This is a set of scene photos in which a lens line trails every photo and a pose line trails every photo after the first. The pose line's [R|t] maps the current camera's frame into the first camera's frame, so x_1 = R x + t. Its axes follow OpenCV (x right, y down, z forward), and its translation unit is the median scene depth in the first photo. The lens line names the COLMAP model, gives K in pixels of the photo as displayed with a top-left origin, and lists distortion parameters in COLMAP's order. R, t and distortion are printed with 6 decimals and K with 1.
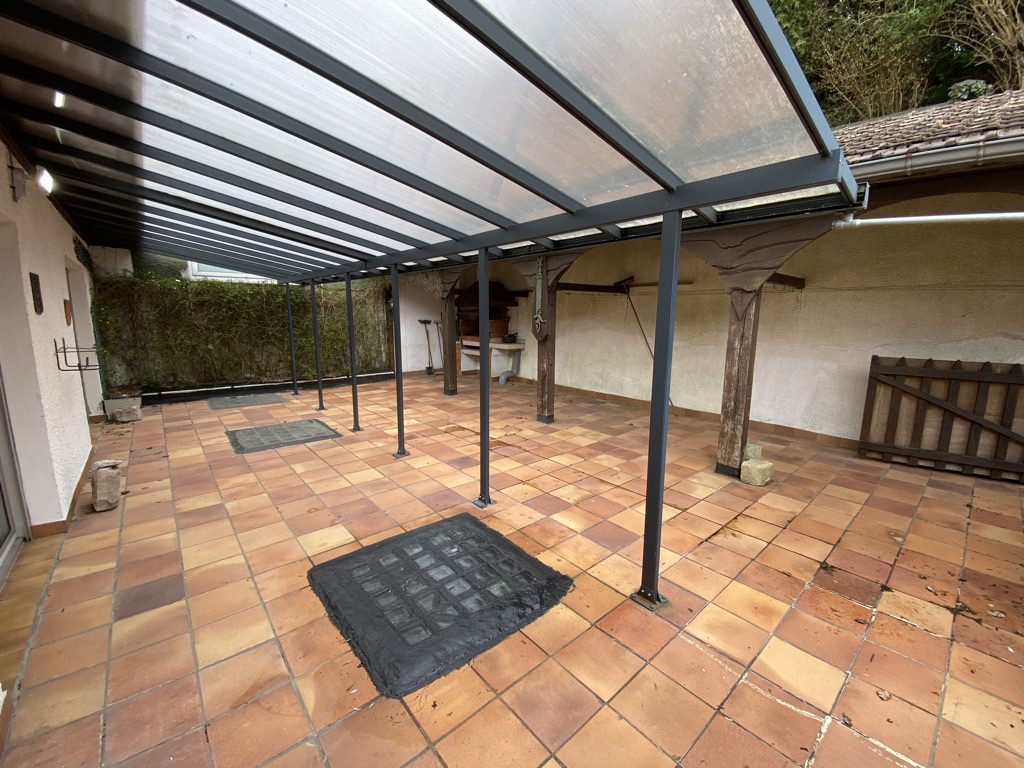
lens RADIAL K [[415.8, 0, 512.0], [0, 415.8, 384.0], [0, 0, 1]] dist [0.032297, -0.023402]
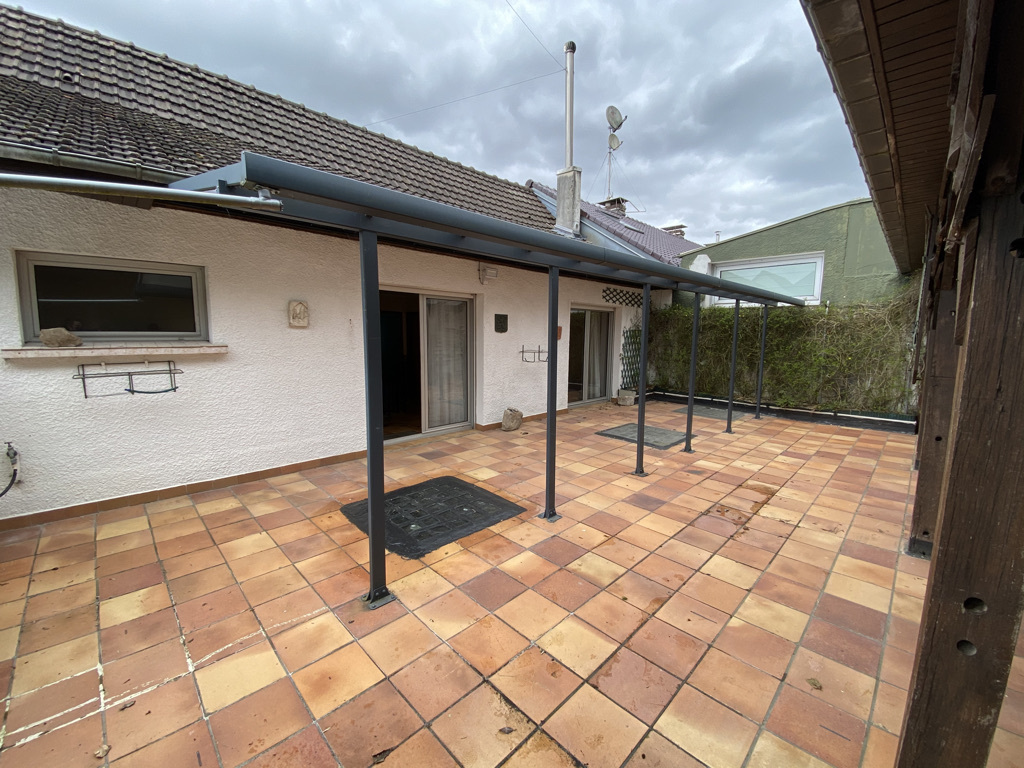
lens RADIAL K [[415.8, 0, 512.0], [0, 415.8, 384.0], [0, 0, 1]] dist [0.032297, -0.023402]
pose [[0.061608, 0.118143, -0.991084, 0.948683], [-0.179451, 0.978100, 0.105440, -0.125395], [0.981836, 0.171355, 0.081460, 0.833326]]
